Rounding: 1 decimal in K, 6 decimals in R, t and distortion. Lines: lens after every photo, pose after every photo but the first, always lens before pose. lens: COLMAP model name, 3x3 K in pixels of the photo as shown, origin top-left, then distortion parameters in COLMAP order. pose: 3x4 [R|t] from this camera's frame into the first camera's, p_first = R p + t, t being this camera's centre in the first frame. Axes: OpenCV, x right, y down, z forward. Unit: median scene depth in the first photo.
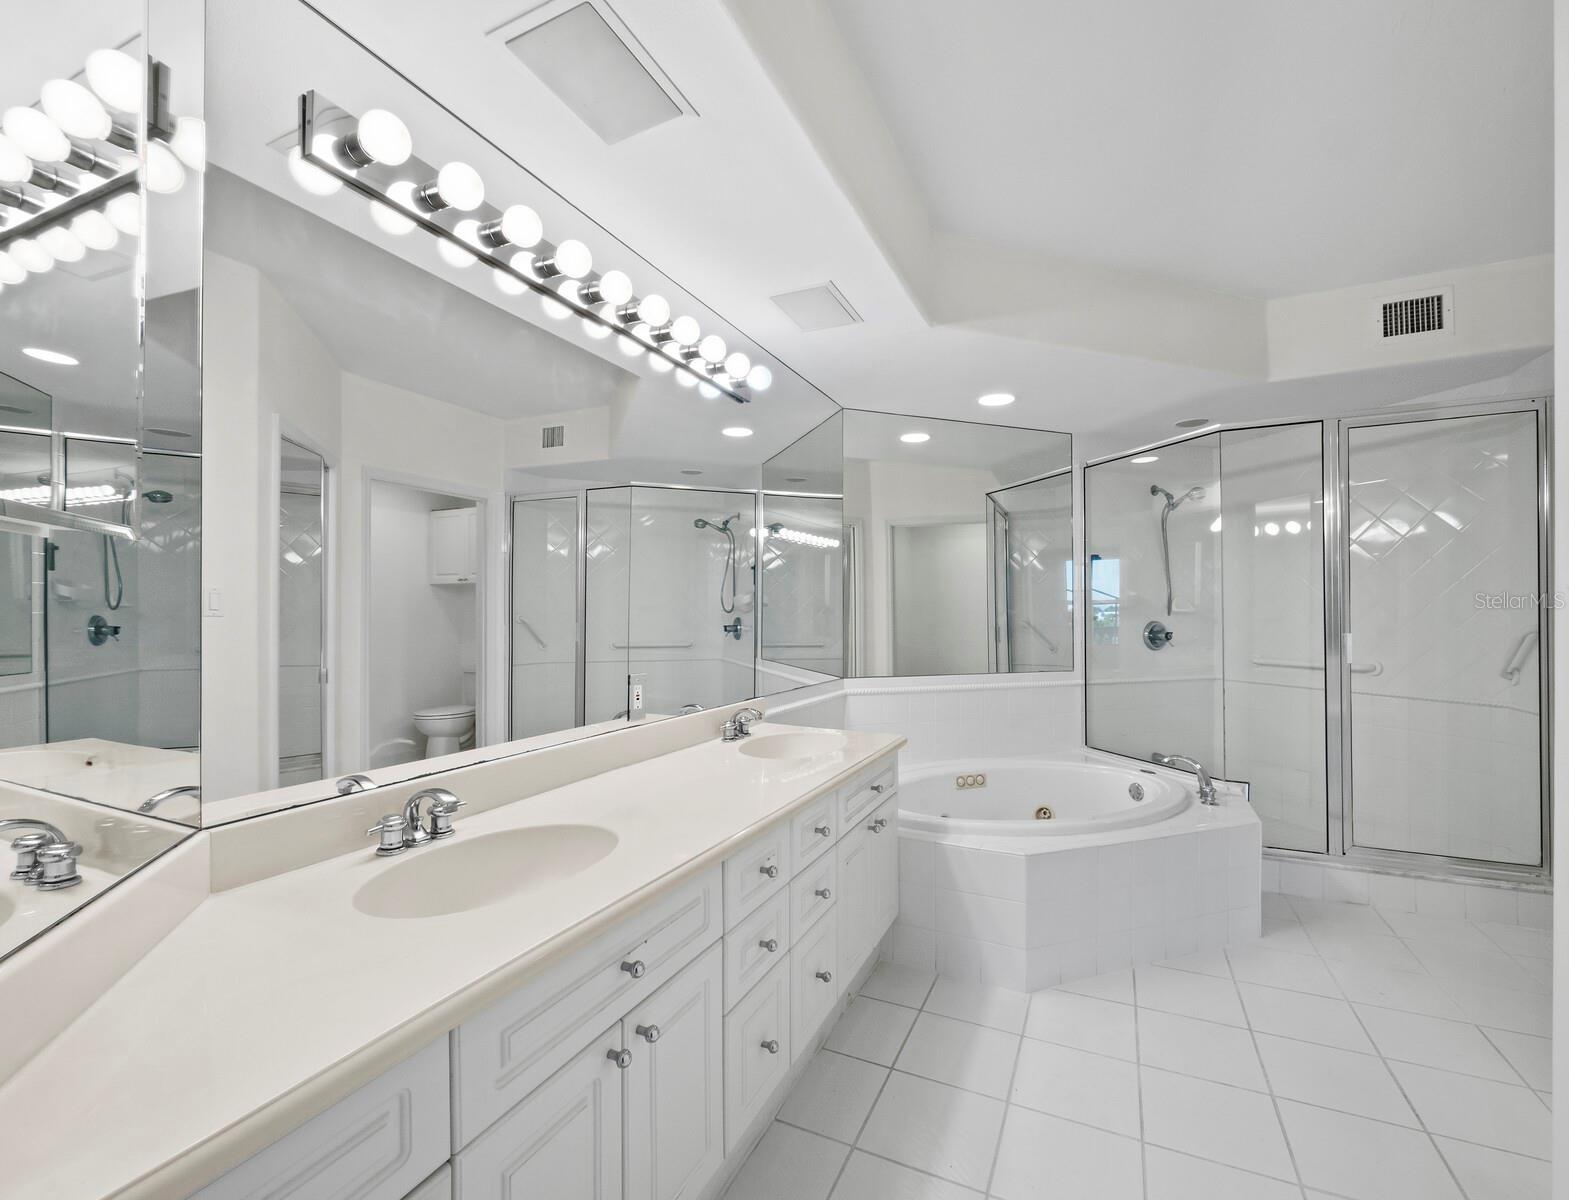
lens RADIAL K [[685.2, 0, 789.2], [0, 685.2, 593.7], [0, 0, 1]] dist [-0.001208, 0.000299]
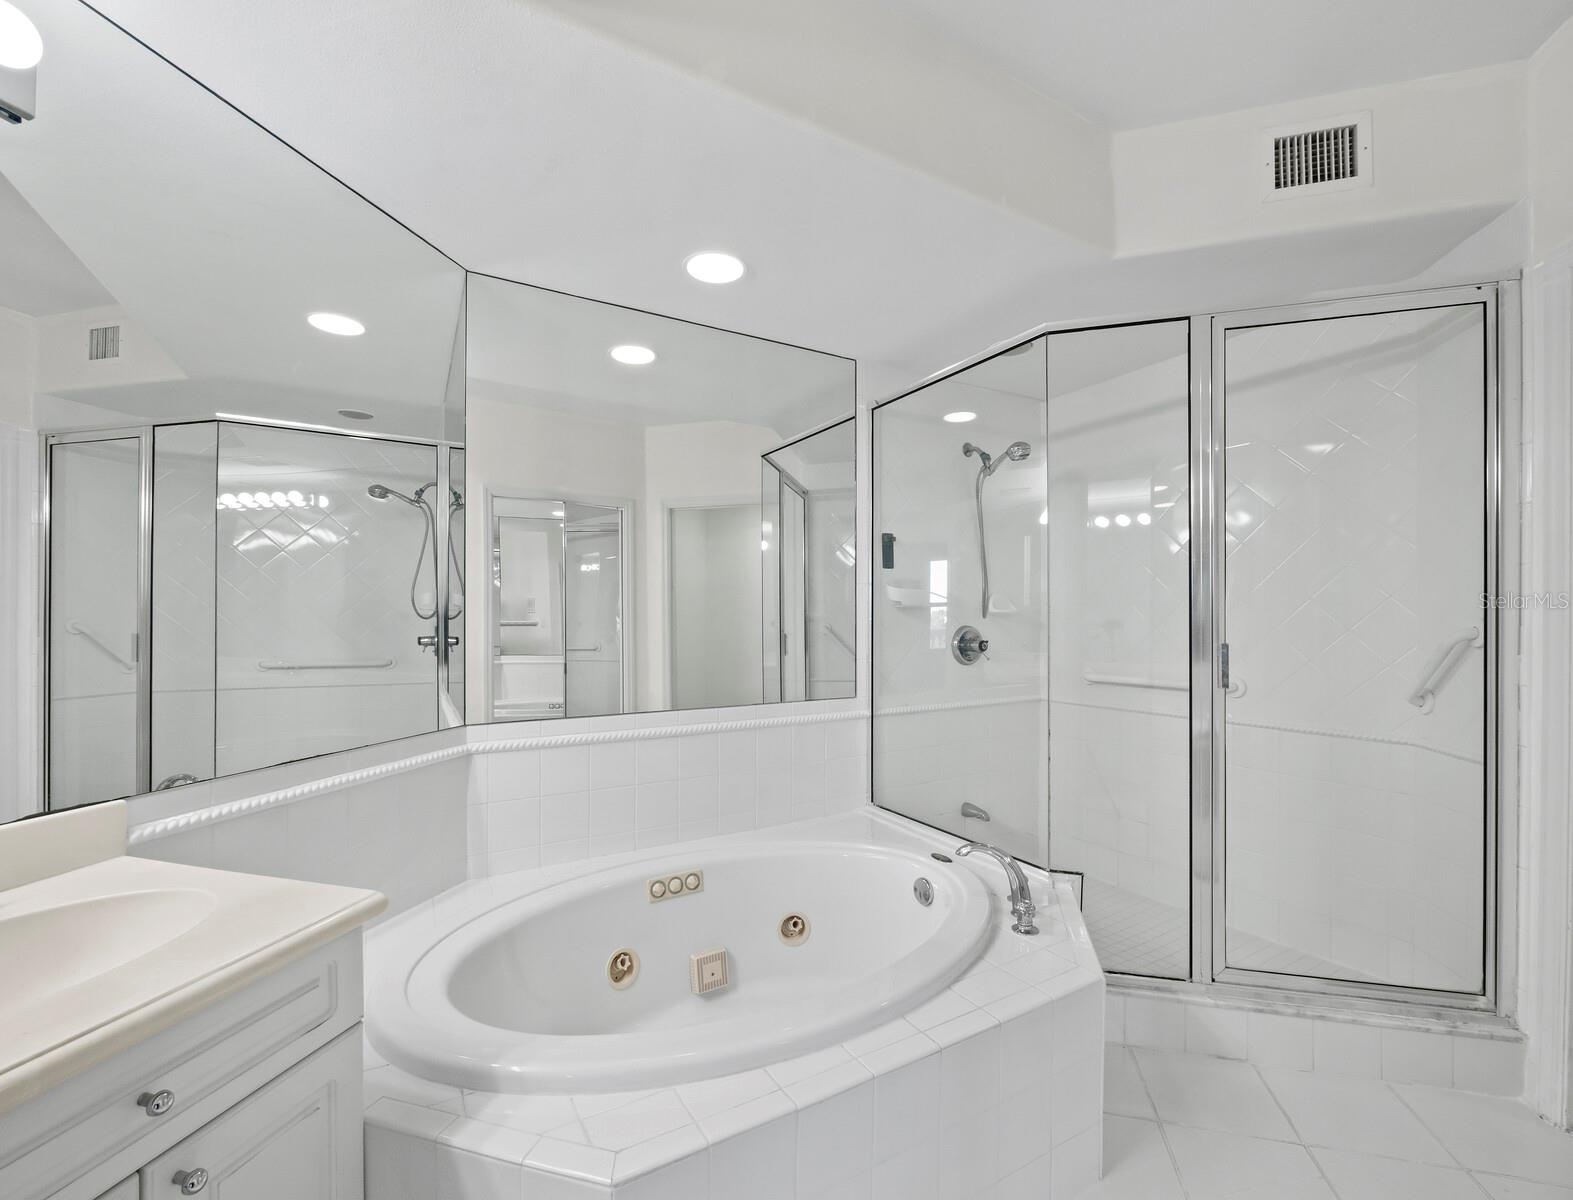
lens RADIAL K [[687.0, 0, 783.4], [0, 687.0, 612.6], [0, 0, 1]] dist [-0.001208, 0.000299]
pose [[0.982001, -0.002831, 0.188852, 0.243384], [-0.000746, 0.999822, 0.018869, 0.014505], [-0.188872, -0.018670, 0.981824, 0.376825]]
